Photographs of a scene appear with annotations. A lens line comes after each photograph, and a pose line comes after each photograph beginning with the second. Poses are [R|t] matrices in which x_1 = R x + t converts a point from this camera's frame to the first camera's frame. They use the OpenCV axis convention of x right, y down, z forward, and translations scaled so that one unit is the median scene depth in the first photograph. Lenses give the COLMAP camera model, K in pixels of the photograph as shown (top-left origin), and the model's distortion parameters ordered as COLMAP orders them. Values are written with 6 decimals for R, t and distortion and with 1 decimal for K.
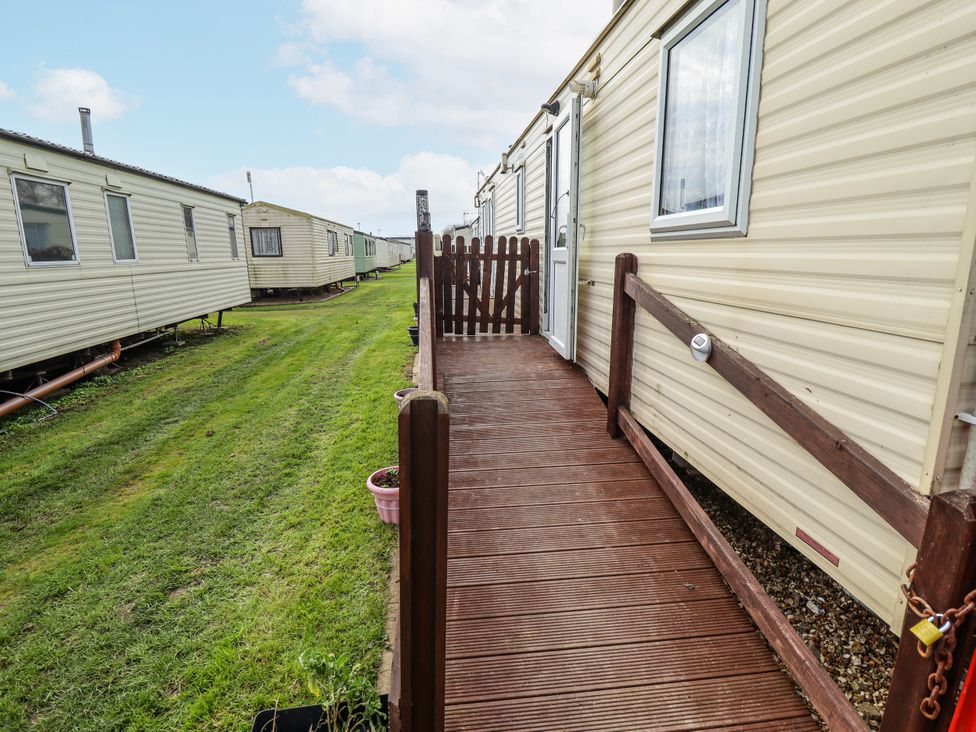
lens RADIAL K [[503.8, 0, 497.2], [0, 503.8, 358.9], [0, 0, 1]] dist [0.003175, -0.014443]
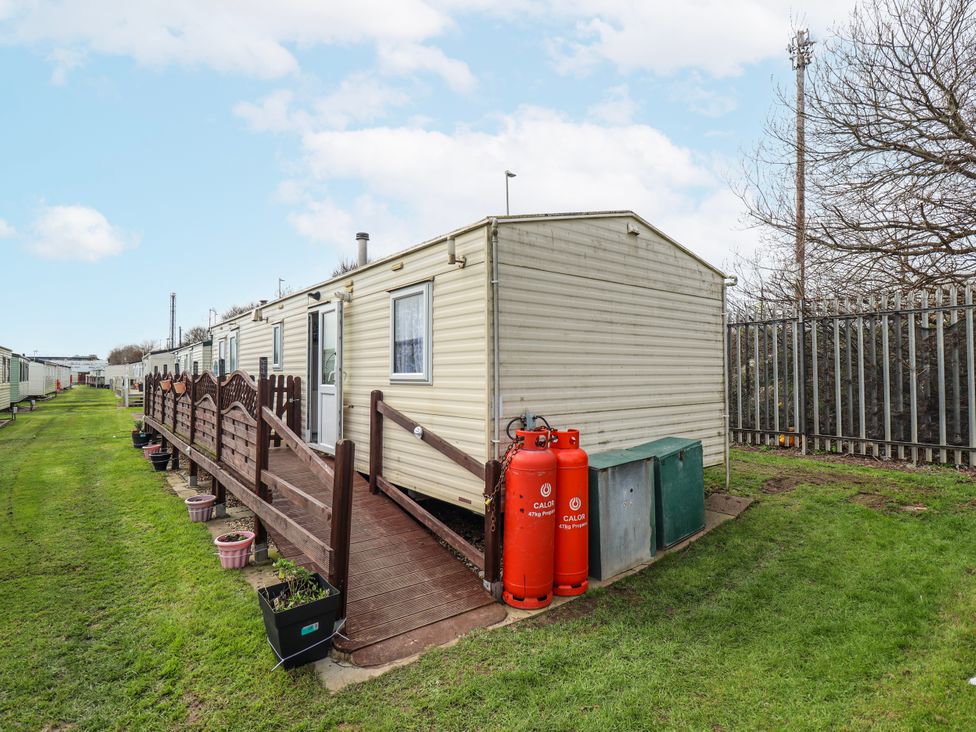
lens RADIAL K [[503.8, 0, 497.2], [0, 503.8, 358.9], [0, 0, 1]] dist [0.003175, -0.014443]
pose [[0.848390, 0.022071, 0.528912, -0.340048], [0.106115, 0.971761, -0.210763, 0.114730], [-0.518627, 0.234934, 0.822090, -0.764397]]
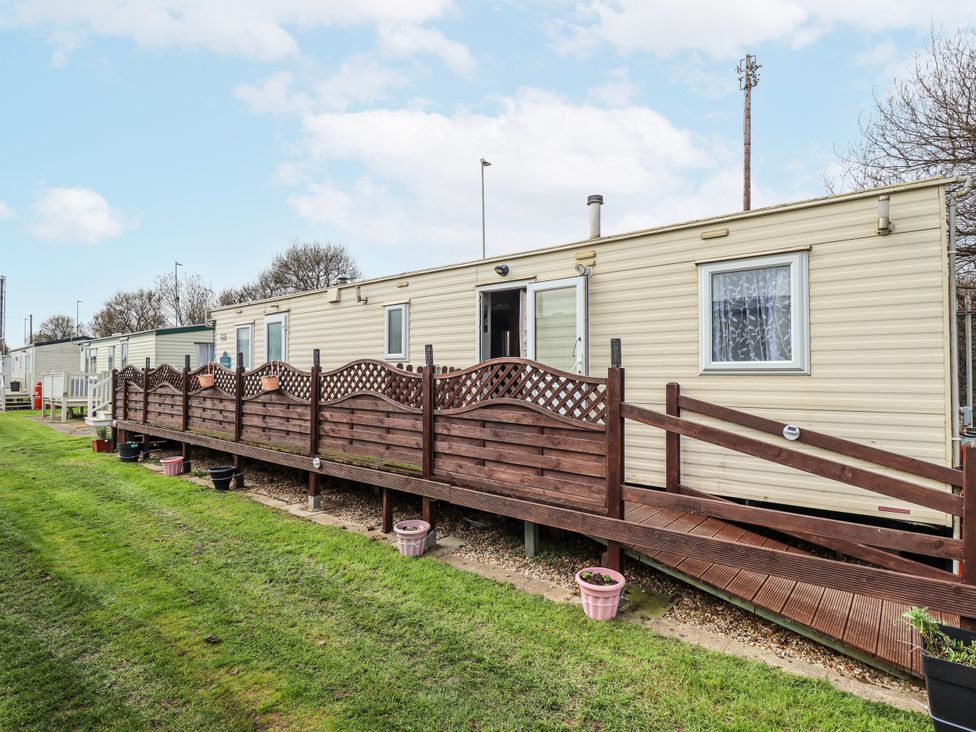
lens RADIAL K [[503.8, 0, 497.2], [0, 503.8, 358.9], [0, 0, 1]] dist [0.003175, -0.014443]
pose [[0.716923, 0.026803, 0.696637, -1.154385], [0.140360, 0.973249, -0.181892, -0.068224], [-0.682877, 0.228183, 0.693983, 0.252105]]
